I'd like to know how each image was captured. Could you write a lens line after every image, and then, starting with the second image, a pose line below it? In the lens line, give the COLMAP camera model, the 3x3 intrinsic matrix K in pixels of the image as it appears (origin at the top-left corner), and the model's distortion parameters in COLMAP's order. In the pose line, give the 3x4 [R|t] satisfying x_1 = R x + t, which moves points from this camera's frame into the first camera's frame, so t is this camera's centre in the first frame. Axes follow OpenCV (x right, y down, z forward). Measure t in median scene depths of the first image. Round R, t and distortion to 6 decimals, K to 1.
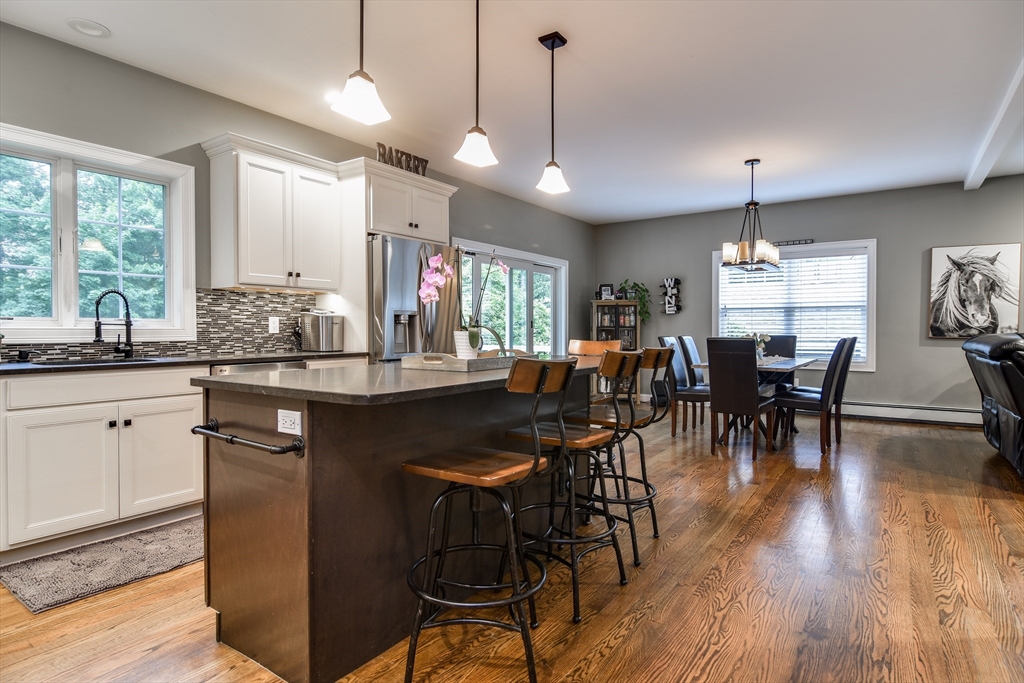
lens RADIAL K [[545.2, 0, 506.3], [0, 545.2, 340.1], [0, 0, 1]] dist [0.004657, -0.009515]
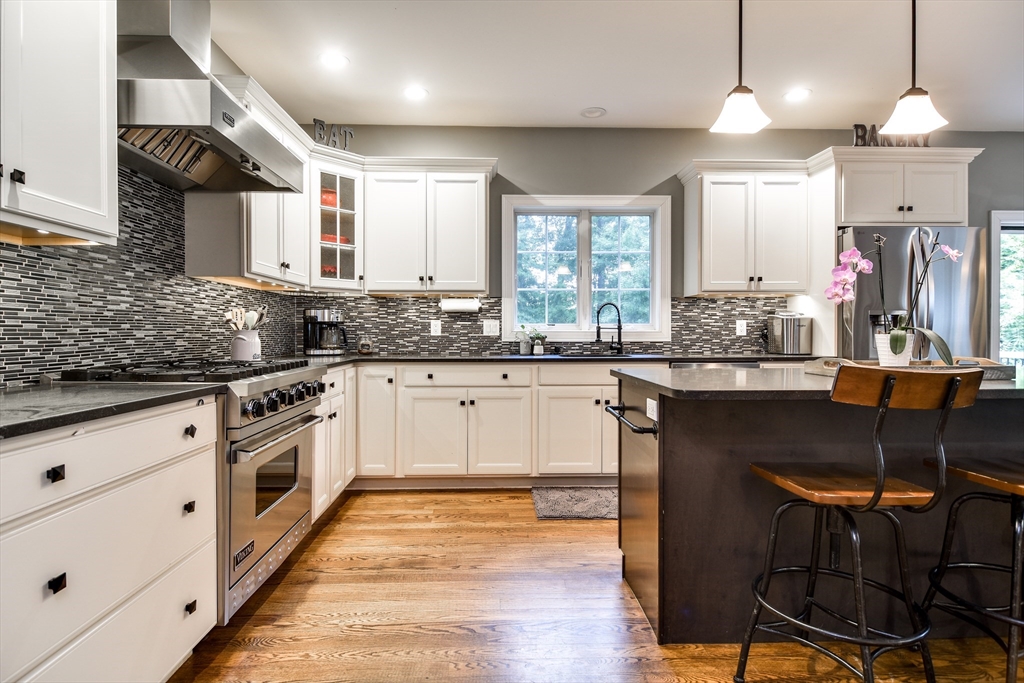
lens RADIAL K [[545.2, 0, 511.0], [0, 545.2, 340.2], [0, 0, 1]] dist [0.004657, -0.009515]
pose [[0.597665, 0.012286, -0.801651, 0.147582], [-0.015669, 0.999871, 0.003642, -0.000594], [0.801592, 0.010385, 0.597781, 0.010374]]
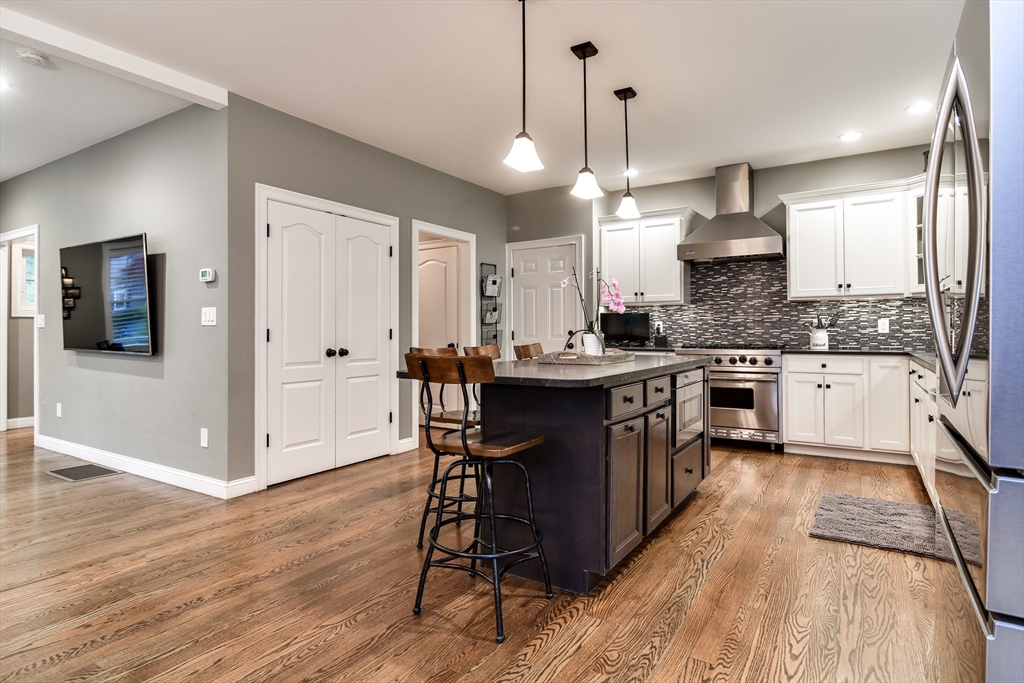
lens RADIAL K [[545.2, 0, 500.7], [0, 545.2, 327.8], [0, 0, 1]] dist [0.004657, -0.009515]
pose [[-0.999358, 0.005805, -0.035360, 0.106104], [0.005310, 0.999887, 0.014059, -0.028854], [0.035438, 0.013863, -0.999276, 1.295903]]
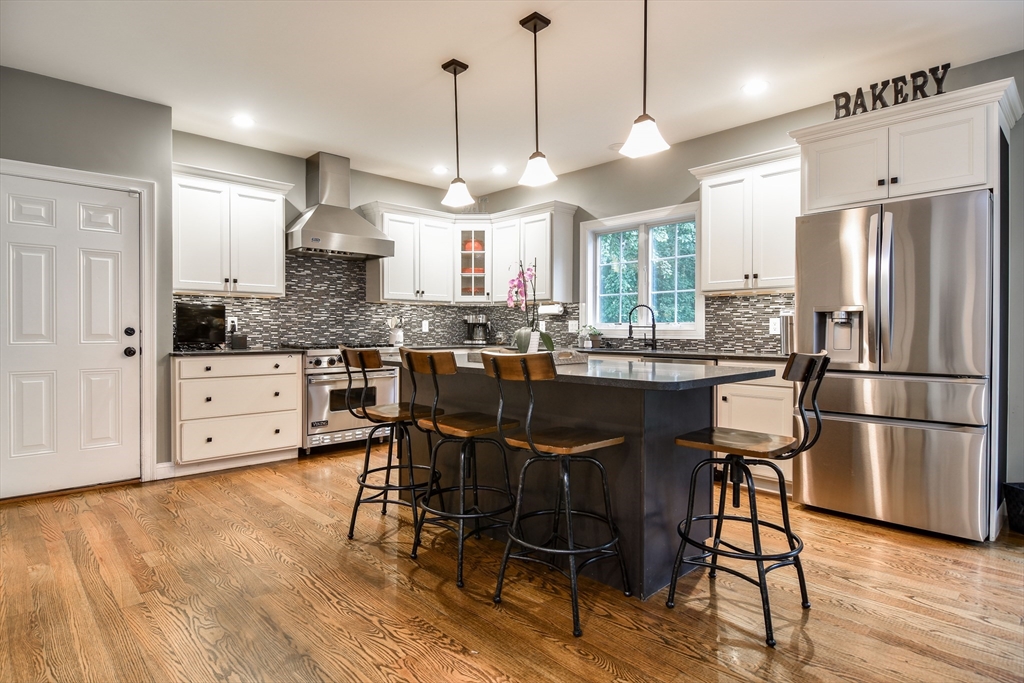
lens RADIAL K [[545.2, 0, 510.3], [0, 545.2, 342.6], [0, 0, 1]] dist [0.004657, -0.009515]
pose [[-0.195391, 0.024328, -0.980424, 0.625904], [-0.021144, 0.999355, 0.029012, -0.015547], [0.980498, 0.026398, -0.194750, 0.684186]]
